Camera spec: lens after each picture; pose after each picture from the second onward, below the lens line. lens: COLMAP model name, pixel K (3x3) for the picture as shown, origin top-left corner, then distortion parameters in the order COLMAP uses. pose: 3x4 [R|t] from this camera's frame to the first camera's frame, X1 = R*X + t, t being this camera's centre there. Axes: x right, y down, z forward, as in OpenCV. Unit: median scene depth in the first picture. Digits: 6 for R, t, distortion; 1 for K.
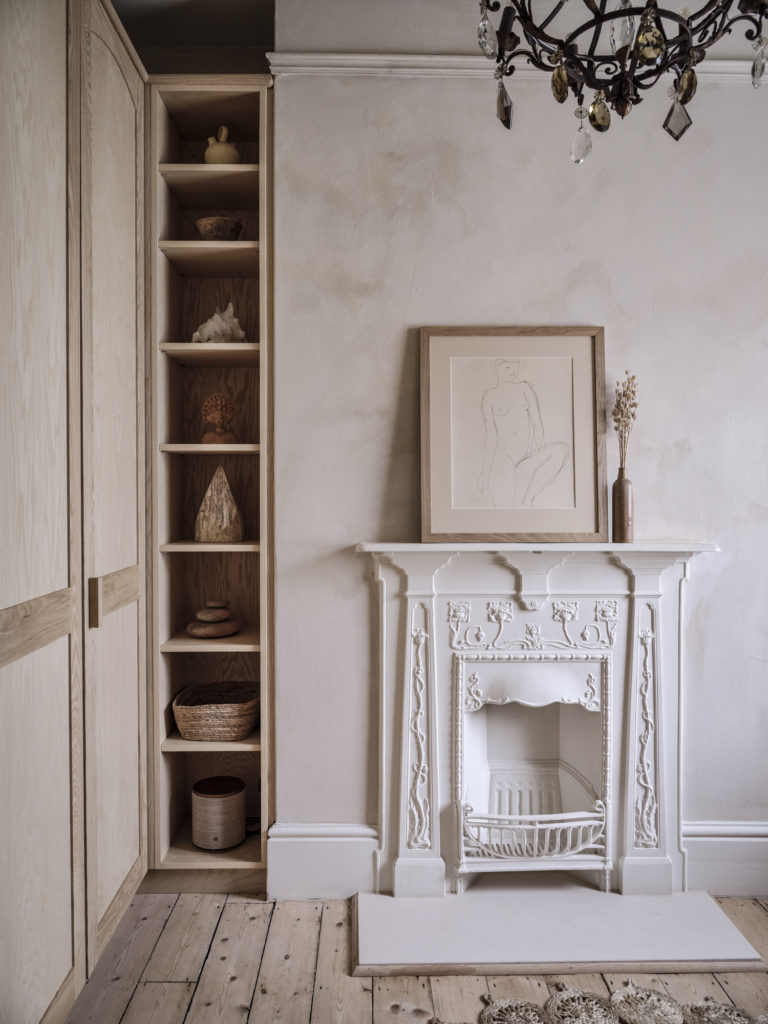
lens RADIAL K [[770.5, 0, 384.0], [0, 770.5, 512.0], [0, 0, 1]] dist [-0.005904, -0.000241]
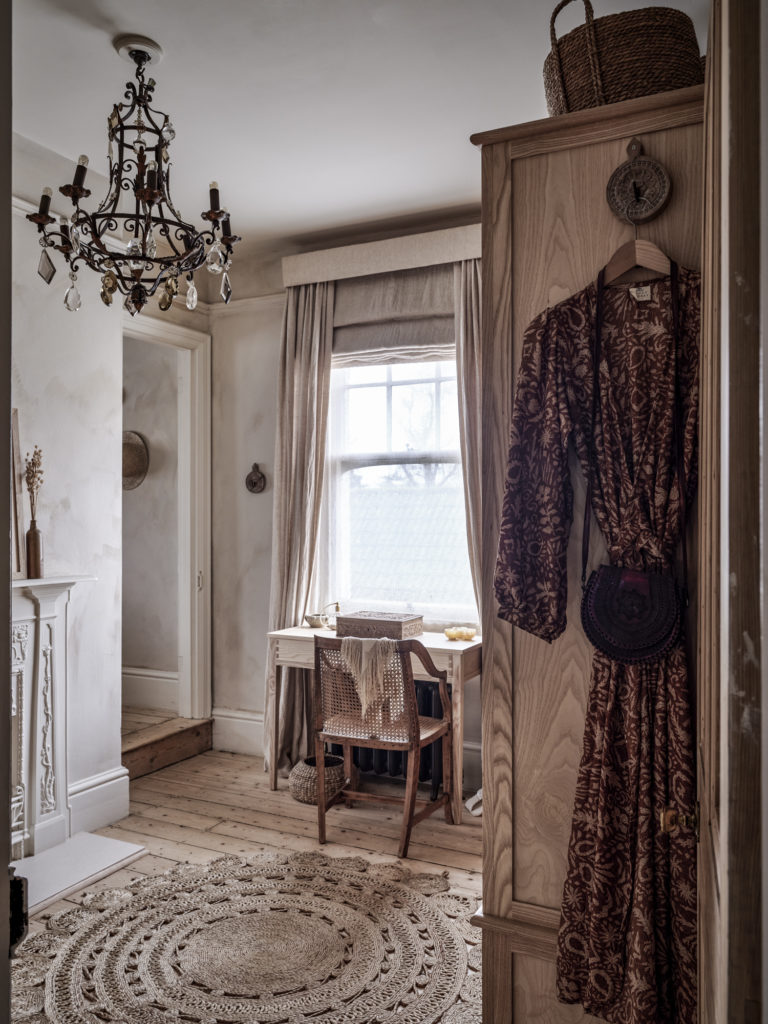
lens RADIAL K [[828.5, 0, 384.0], [0, 828.5, 512.0], [0, 0, 1]] dist [-0.000759, 0.003365]
pose [[0.456606, 0.005267, 0.889654, -0.646846], [0.014763, 0.999800, -0.013496, -0.043335], [-0.889547, 0.019296, 0.456436, -0.151586]]
